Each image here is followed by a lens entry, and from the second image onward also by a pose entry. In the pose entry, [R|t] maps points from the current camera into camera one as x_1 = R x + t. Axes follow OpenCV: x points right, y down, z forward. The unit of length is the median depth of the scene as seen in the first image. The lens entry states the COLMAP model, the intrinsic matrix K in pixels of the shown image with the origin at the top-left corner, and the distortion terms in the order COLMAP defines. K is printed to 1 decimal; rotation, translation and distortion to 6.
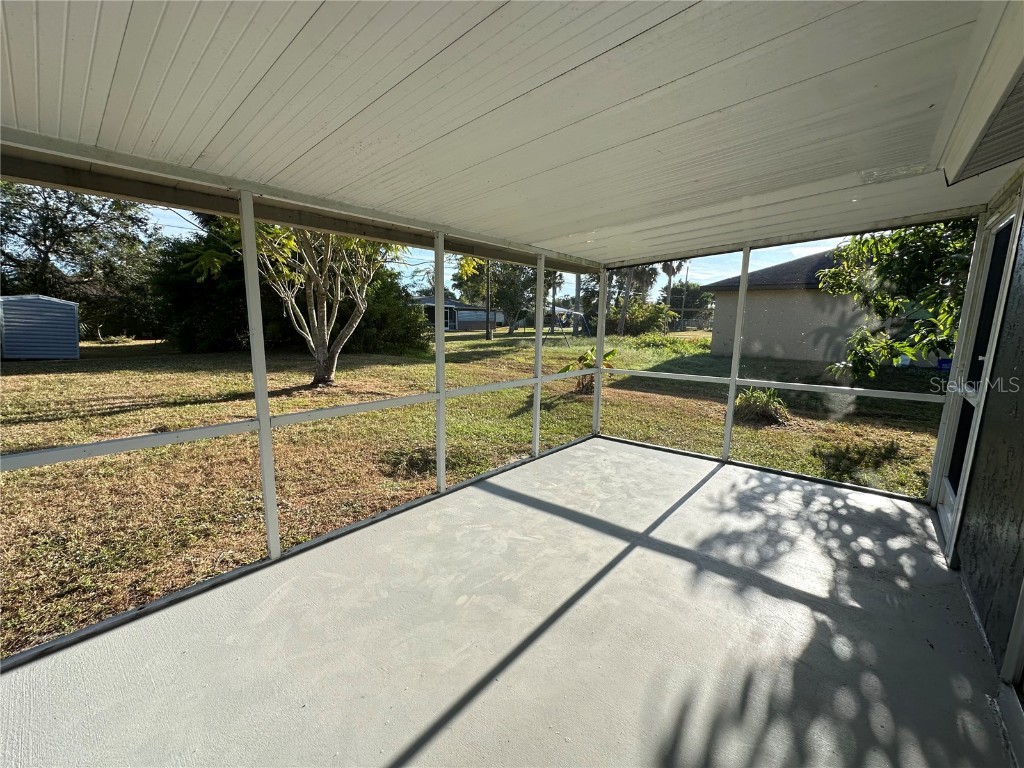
lens RADIAL K [[407.8, 0, 513.4], [0, 407.8, 382.4], [0, 0, 1]] dist [-0.003054, -0.000229]
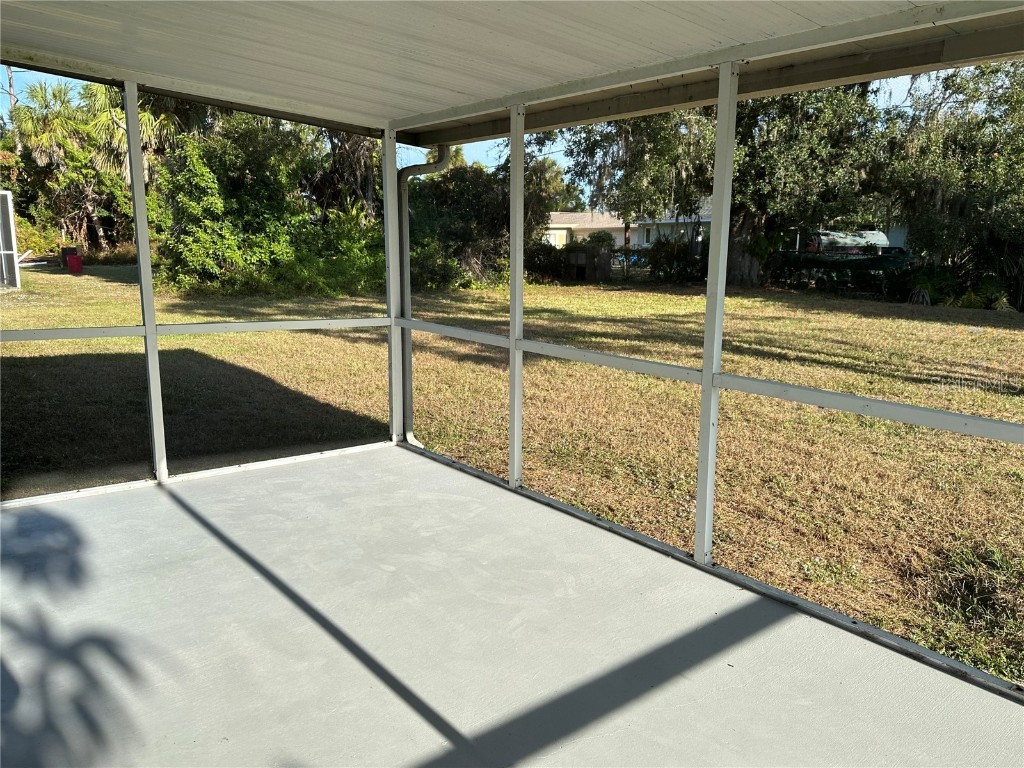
lens RADIAL K [[746.0, 0, 511.3], [0, 746.0, 410.5], [0, 0, 1]] dist [0.043326, -0.004218]
pose [[-0.161228, 0.209240, -0.964481, 0.788998], [-0.165092, 0.957778, 0.235384, -0.117306], [0.973011, 0.197179, -0.119877, 0.849603]]
